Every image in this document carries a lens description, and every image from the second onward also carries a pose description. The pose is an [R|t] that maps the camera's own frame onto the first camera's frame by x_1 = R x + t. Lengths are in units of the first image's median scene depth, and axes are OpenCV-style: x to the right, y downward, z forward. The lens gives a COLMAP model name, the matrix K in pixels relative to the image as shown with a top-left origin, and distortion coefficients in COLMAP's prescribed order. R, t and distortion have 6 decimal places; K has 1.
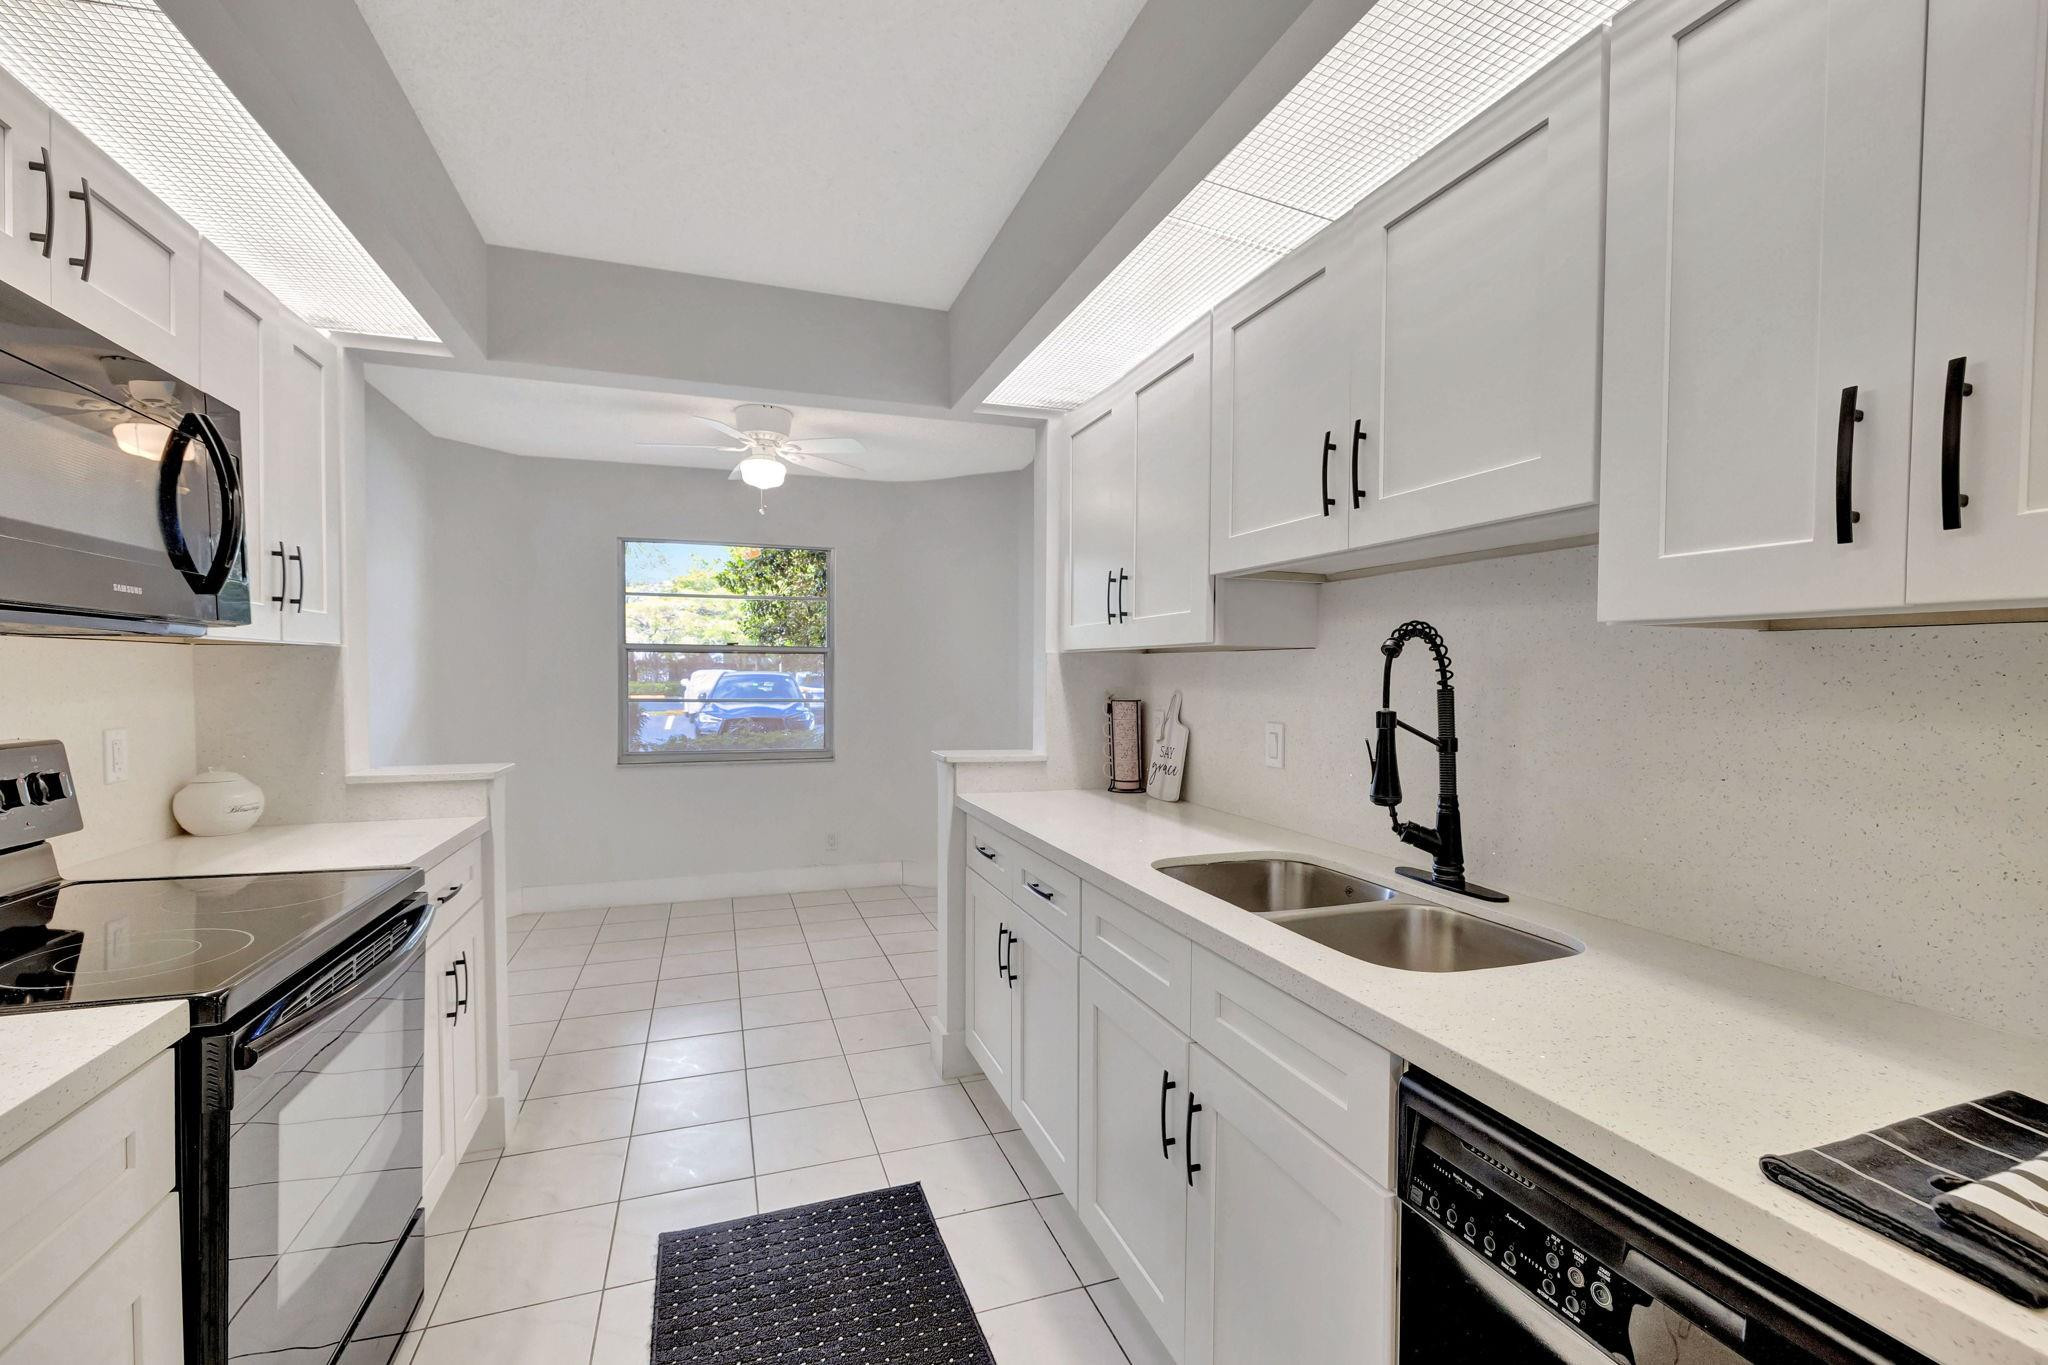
lens RADIAL K [[862.8, 0, 1023.9], [0, 862.8, 708.6], [0, 0, 1]] dist [-0.001553, 0.000059]
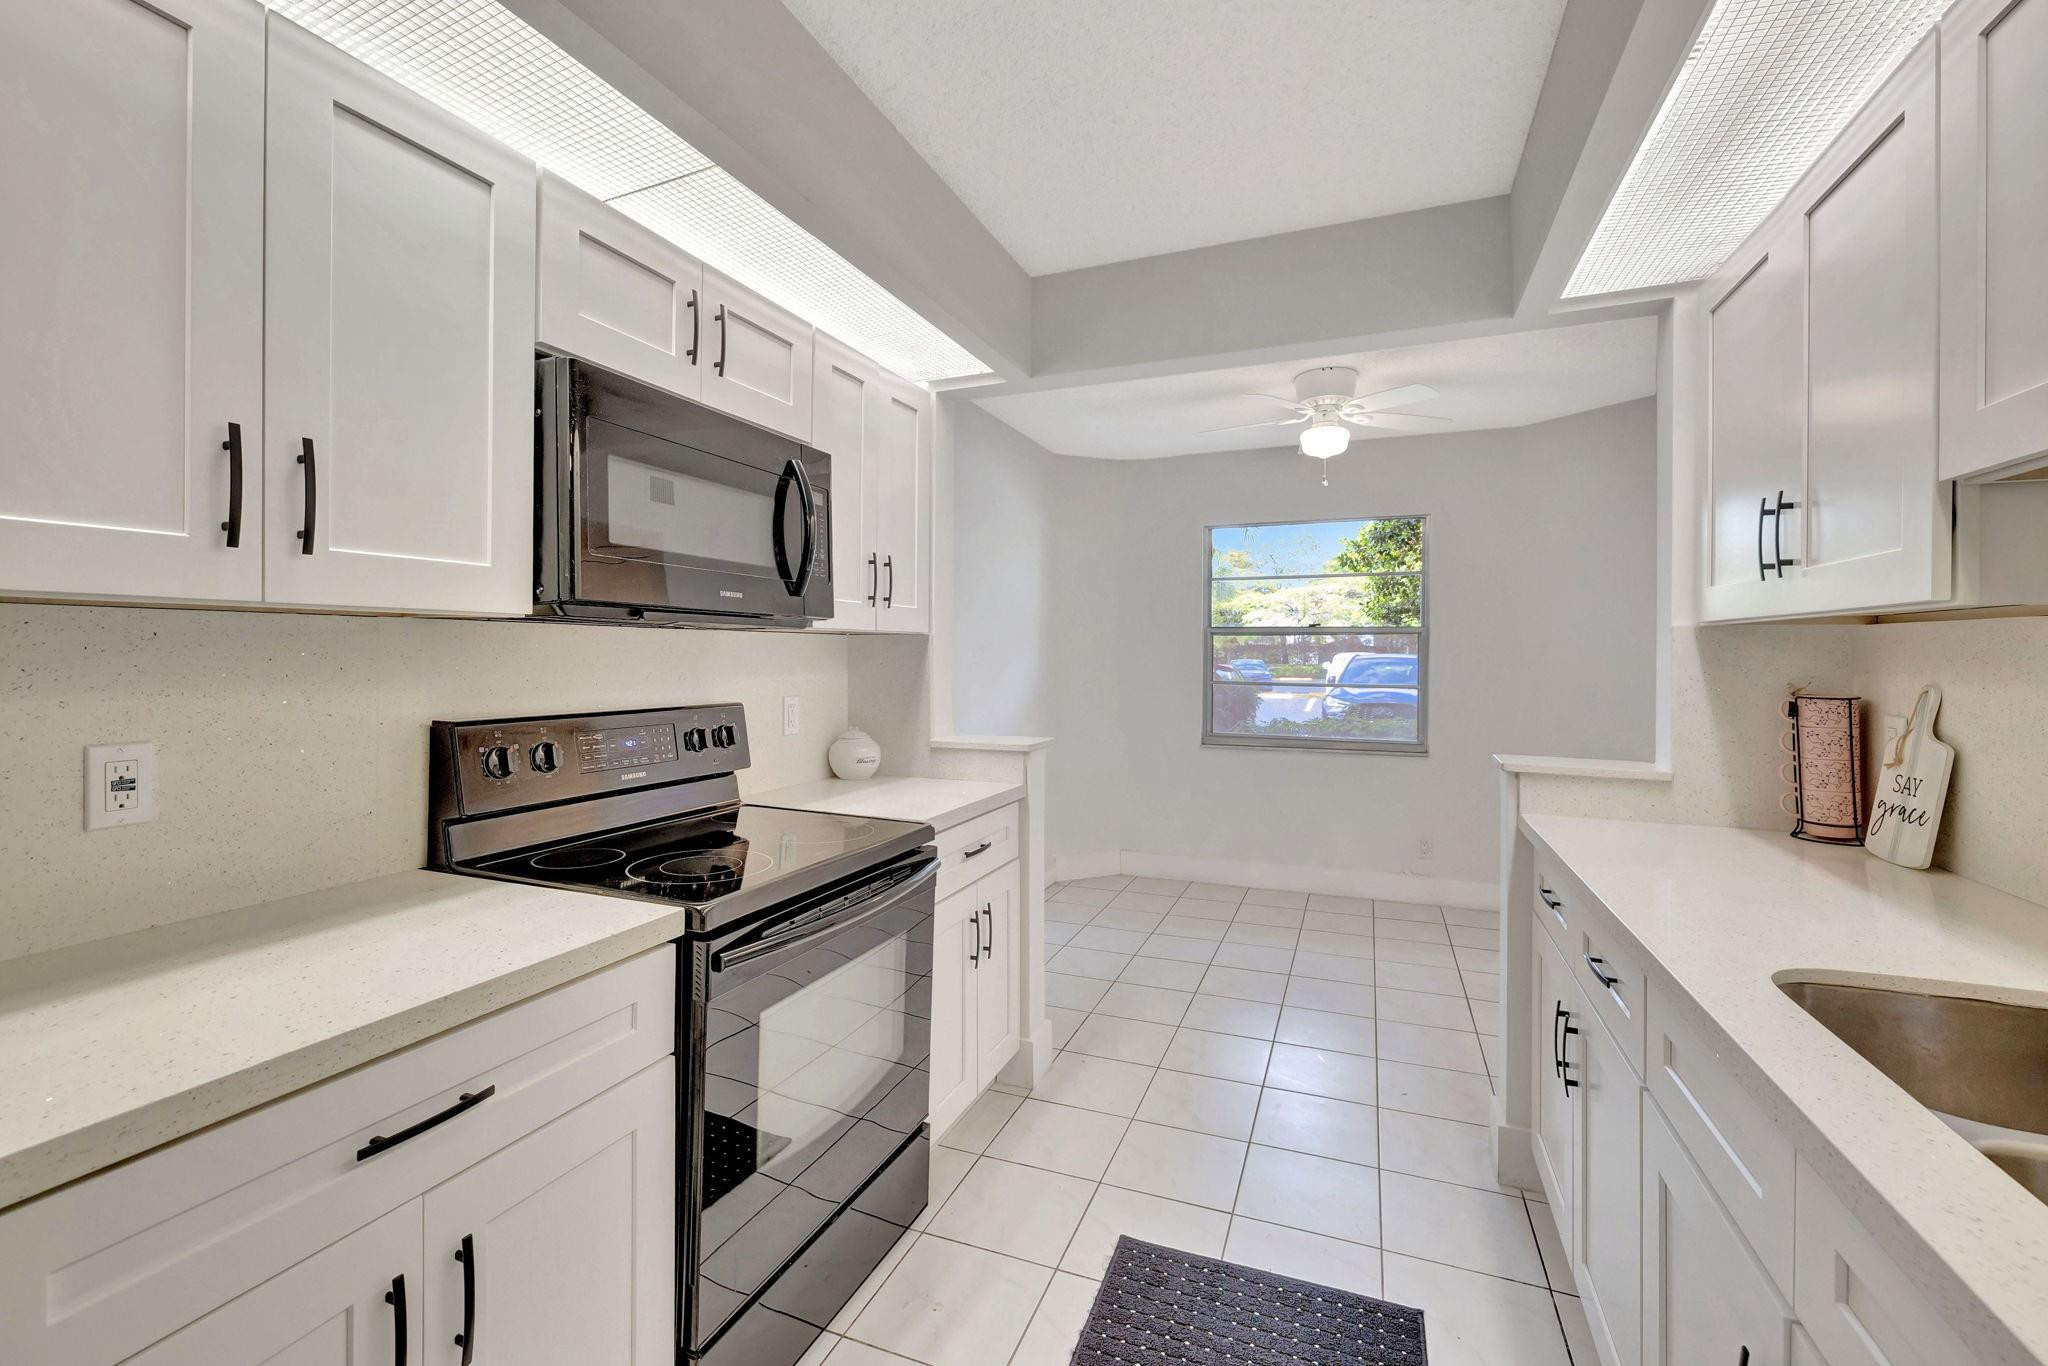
lens RADIAL K [[866.8, 0, 1034.4], [0, 866.8, 661.0], [0, 0, 1]] dist [0.001171, -0.000342]
pose [[0.752625, 0.003242, -0.658441, 0.135898], [-0.026806, 0.999310, -0.025721, -0.006266], [0.657903, 0.037008, 0.752192, 0.172465]]
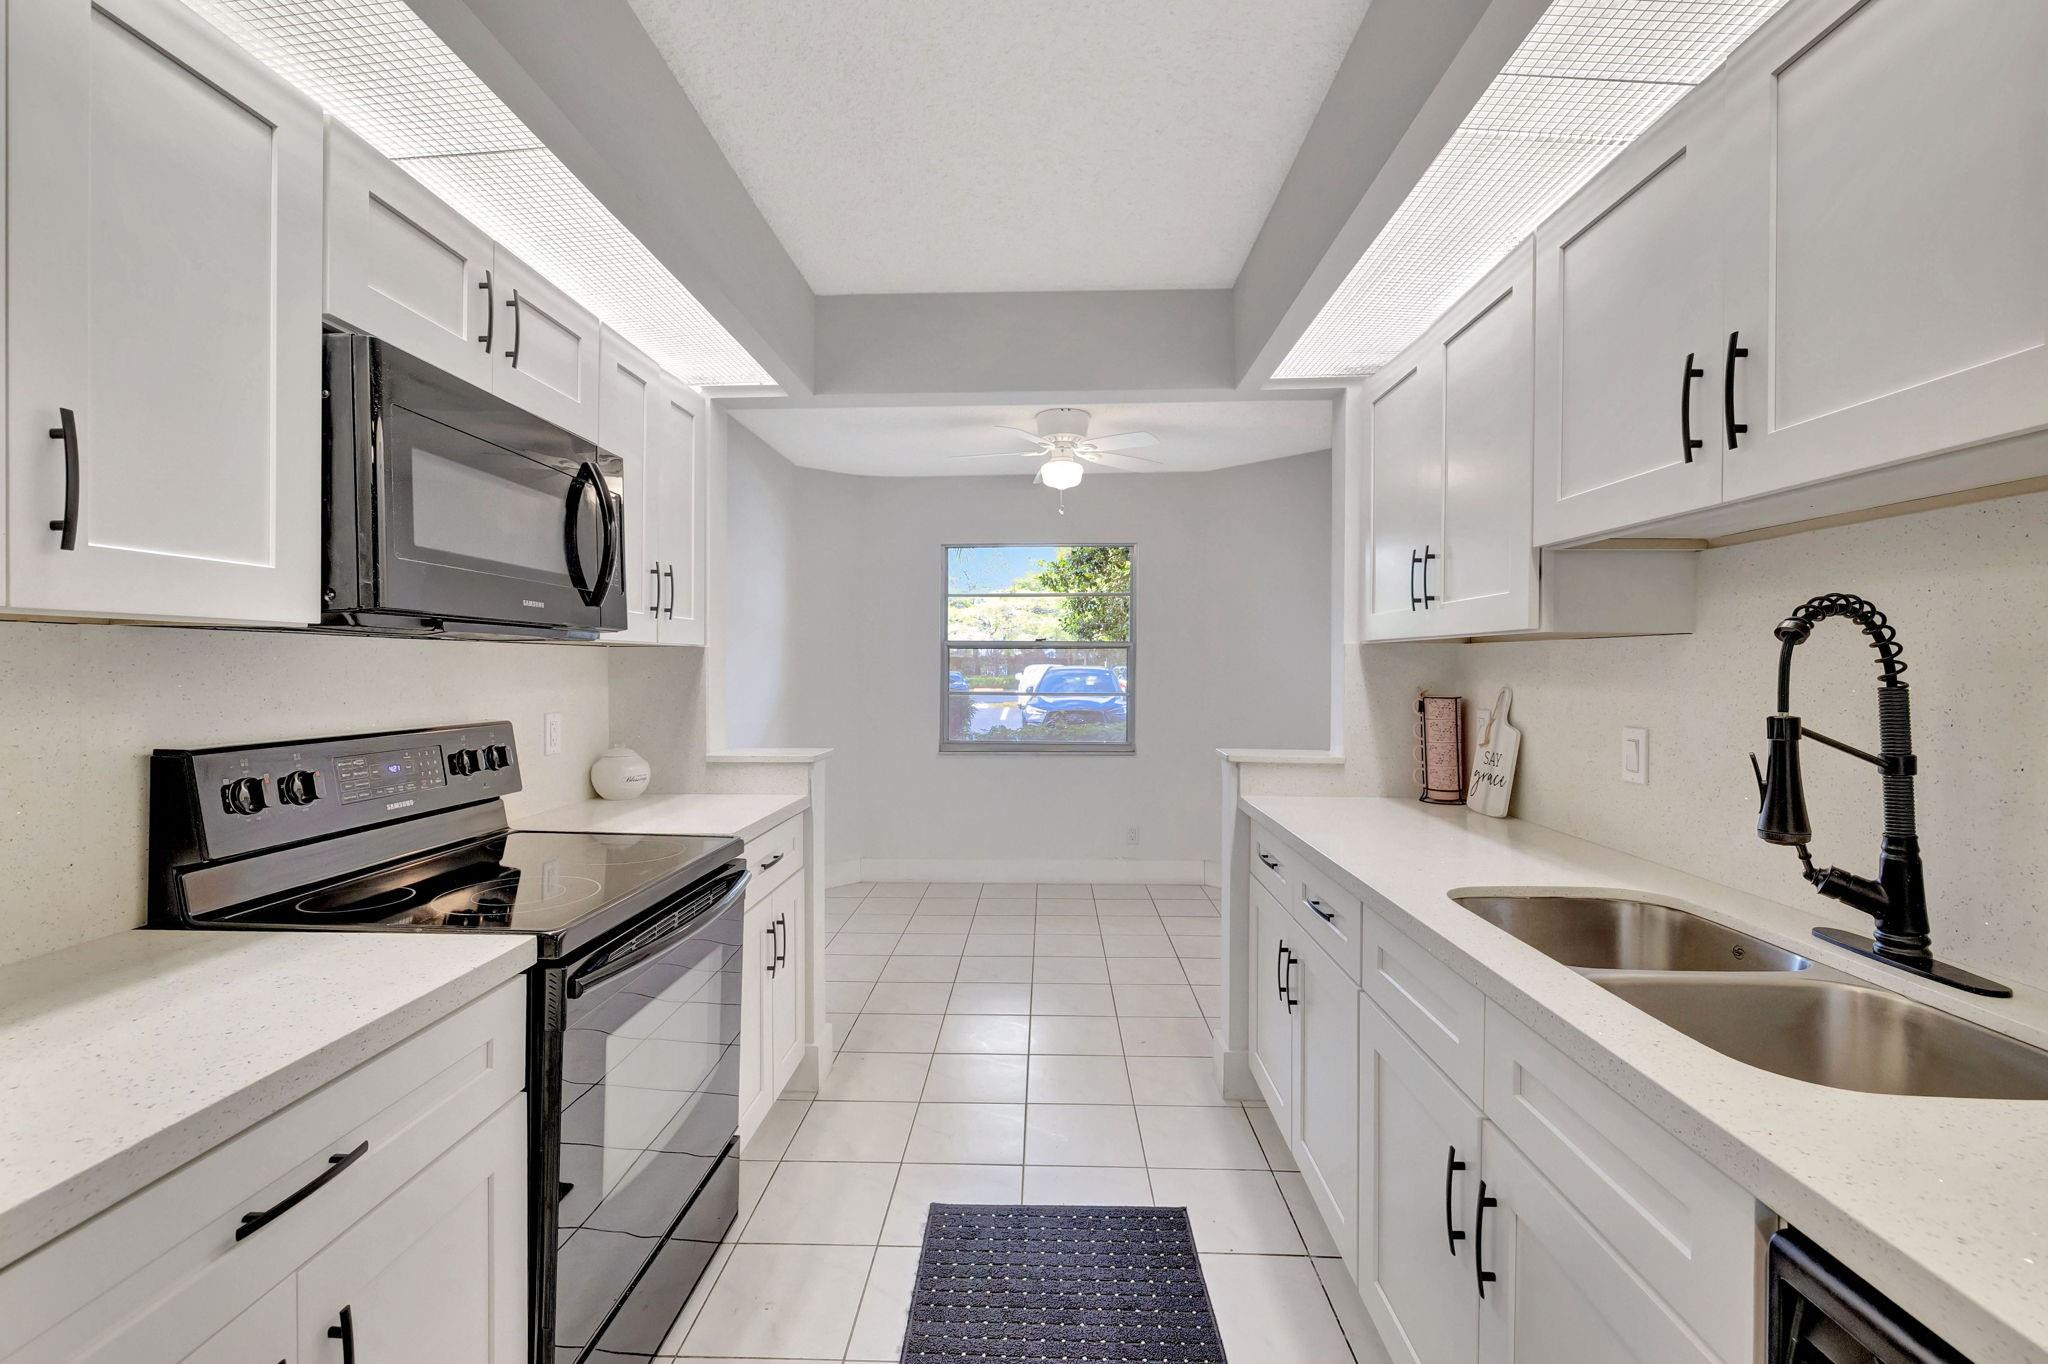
lens RADIAL K [[859.8, 0, 1024.0], [0, 859.8, 682.0], [0, 0, 1]] dist [-0.000950, 0.000109]
pose [[0.930167, 0.002628, -0.367127, 0.060631], [-0.011363, 0.999701, -0.021634, -0.002298], [0.366961, 0.024295, 0.929919, 0.052593]]
